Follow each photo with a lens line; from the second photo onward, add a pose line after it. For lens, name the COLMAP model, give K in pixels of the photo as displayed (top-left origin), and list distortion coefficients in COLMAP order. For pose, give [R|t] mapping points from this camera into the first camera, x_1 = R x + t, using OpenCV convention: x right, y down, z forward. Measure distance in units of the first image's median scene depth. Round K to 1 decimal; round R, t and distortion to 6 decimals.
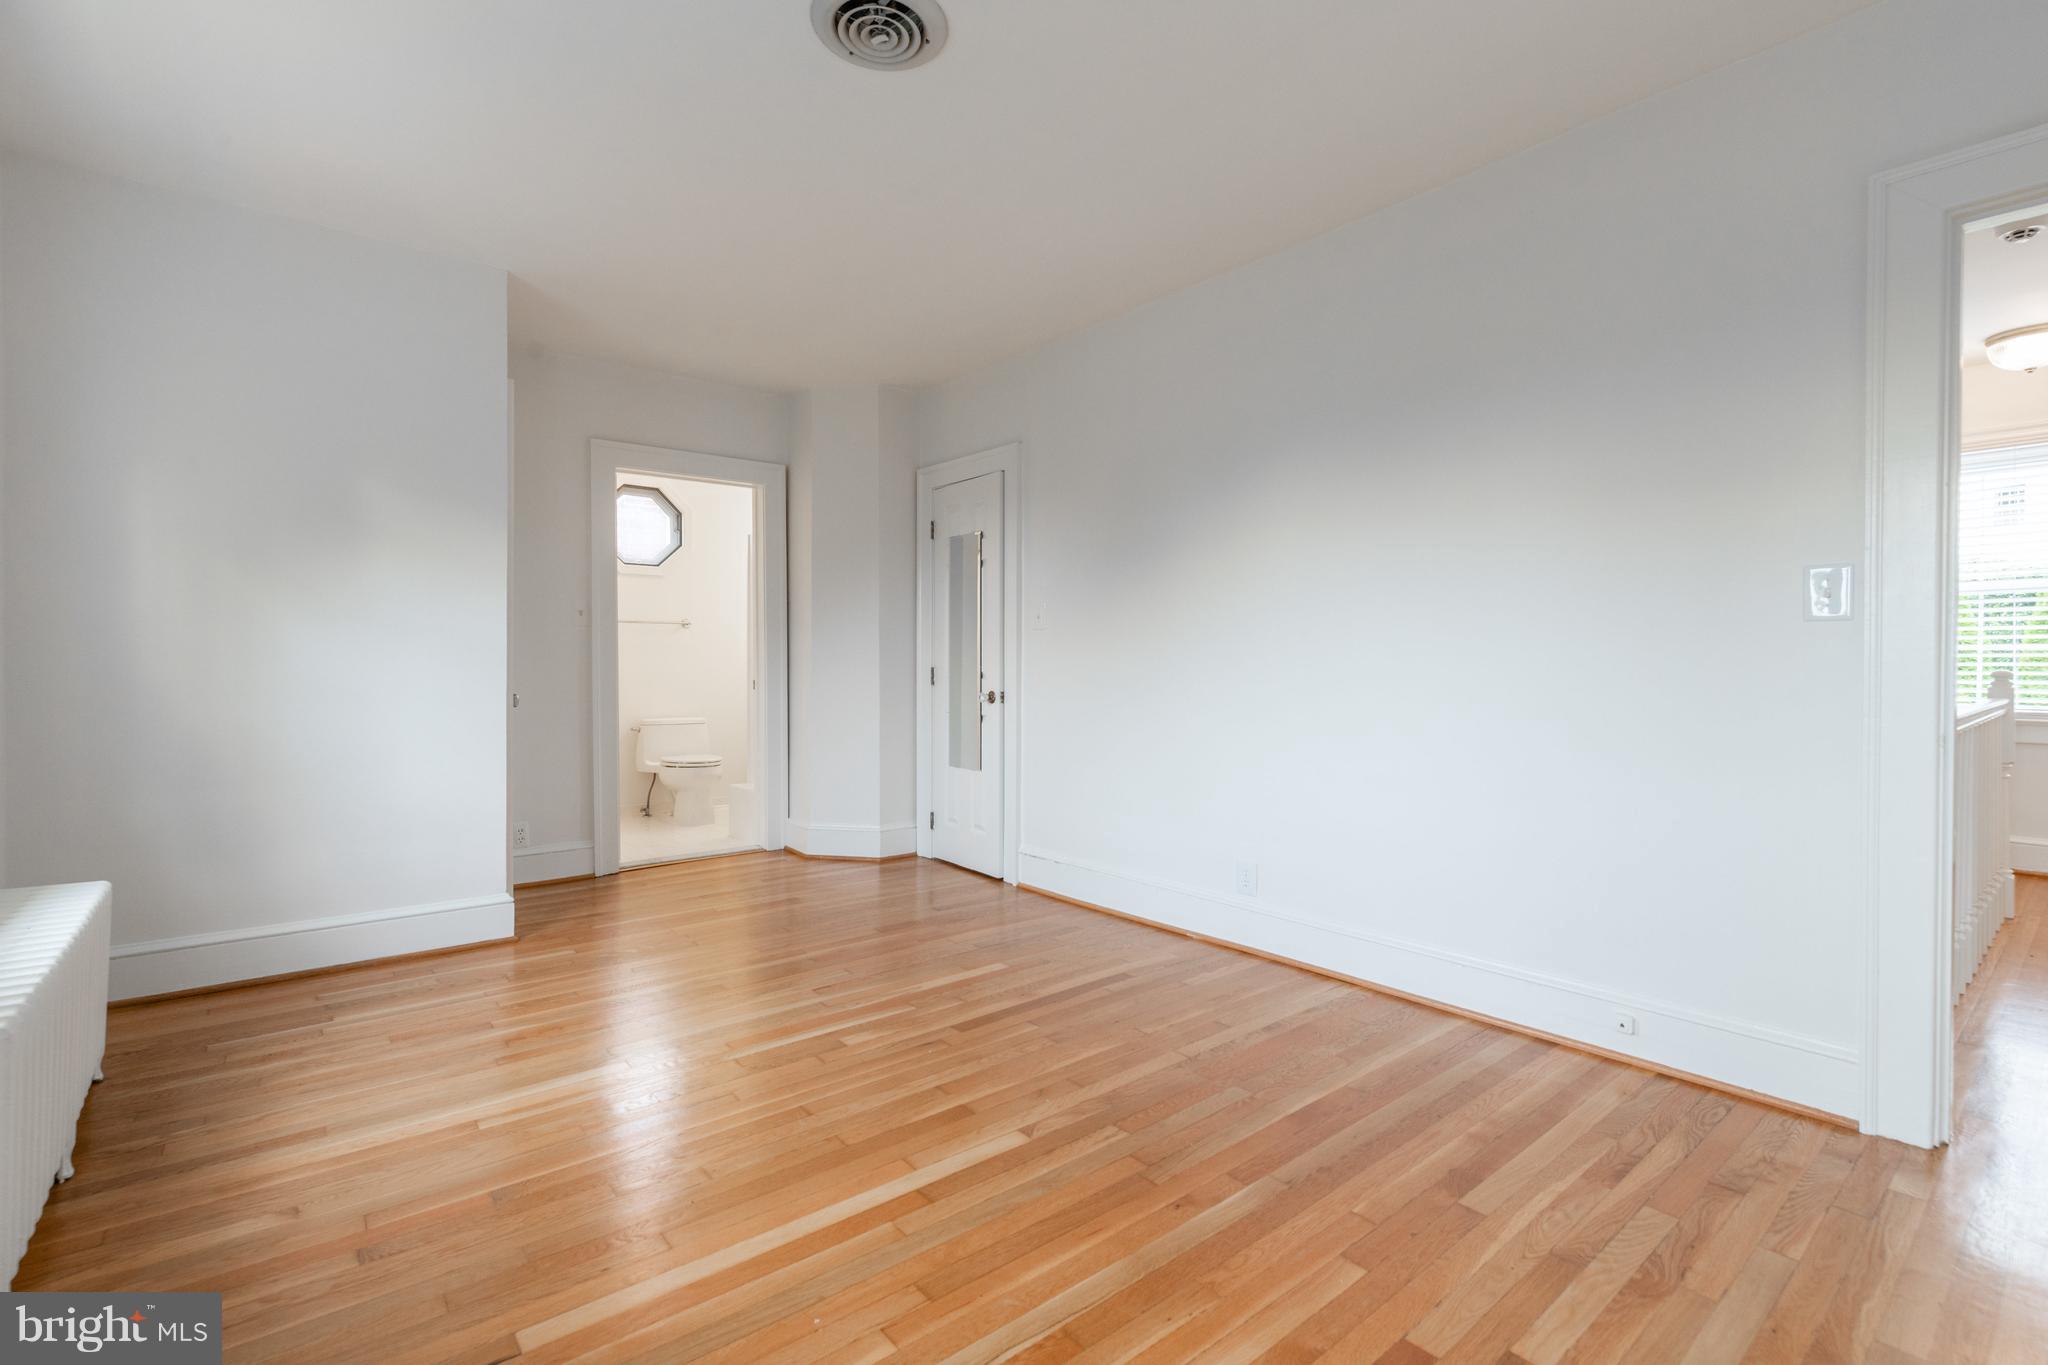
lens RADIAL K [[910.1, 0, 1025.0], [0, 910.1, 678.3], [0, 0, 1]] dist [-0.002898, -0.000147]
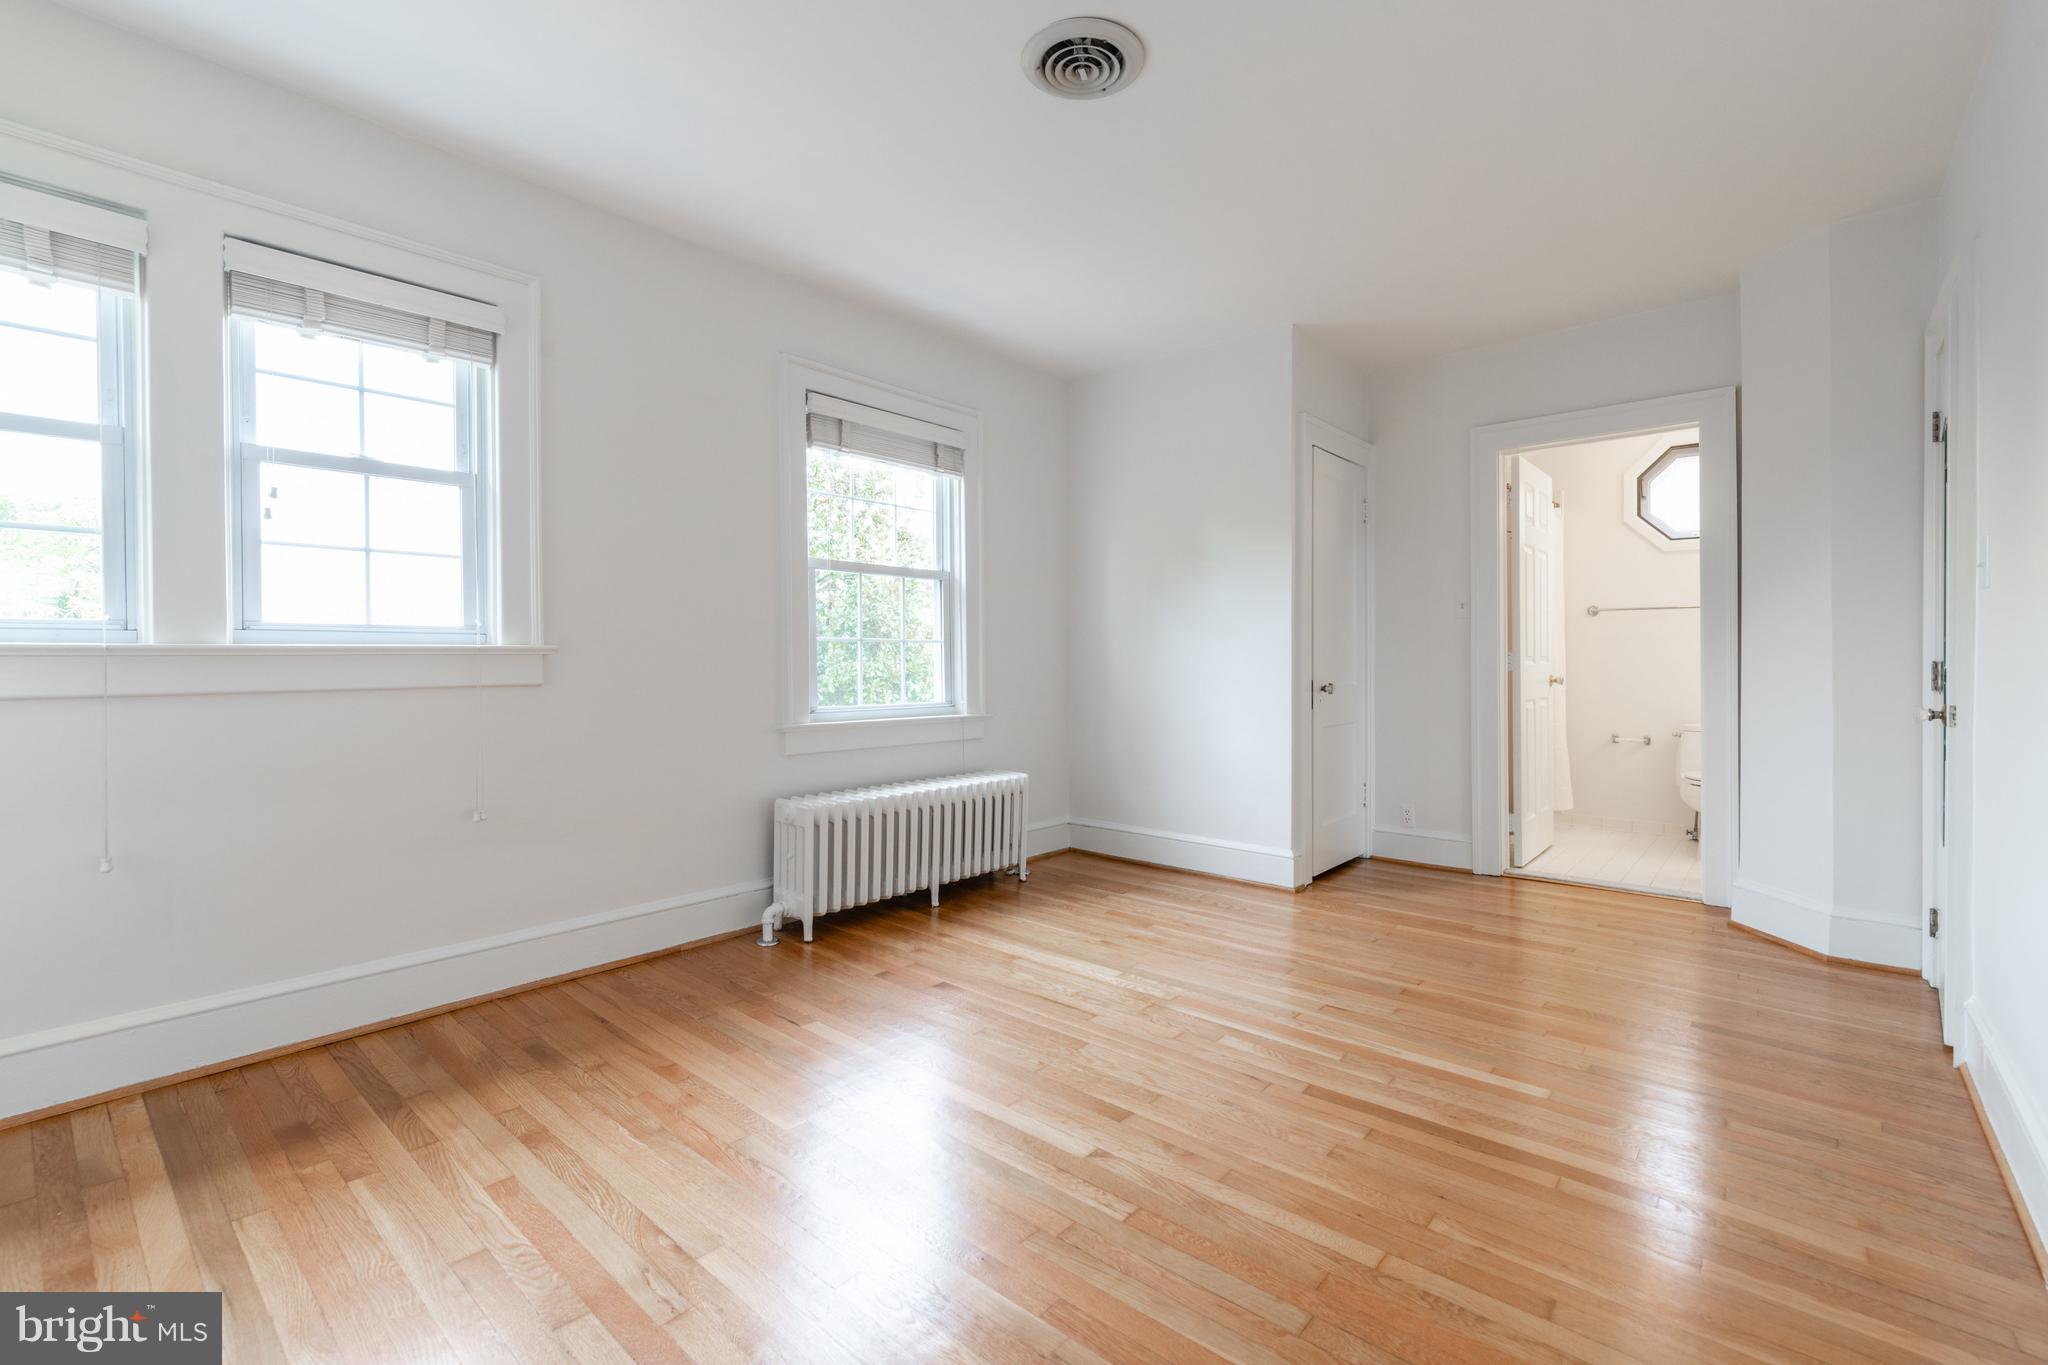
lens RADIAL K [[910.1, 0, 1008.0], [0, 910.1, 664.8], [0, 0, 1]] dist [-0.002898, -0.000147]
pose [[0.155240, 0.005956, -0.987859, 0.689432], [-0.015998, 0.999866, 0.003514, -0.002948], [0.987747, 0.015258, 0.155315, 0.577901]]
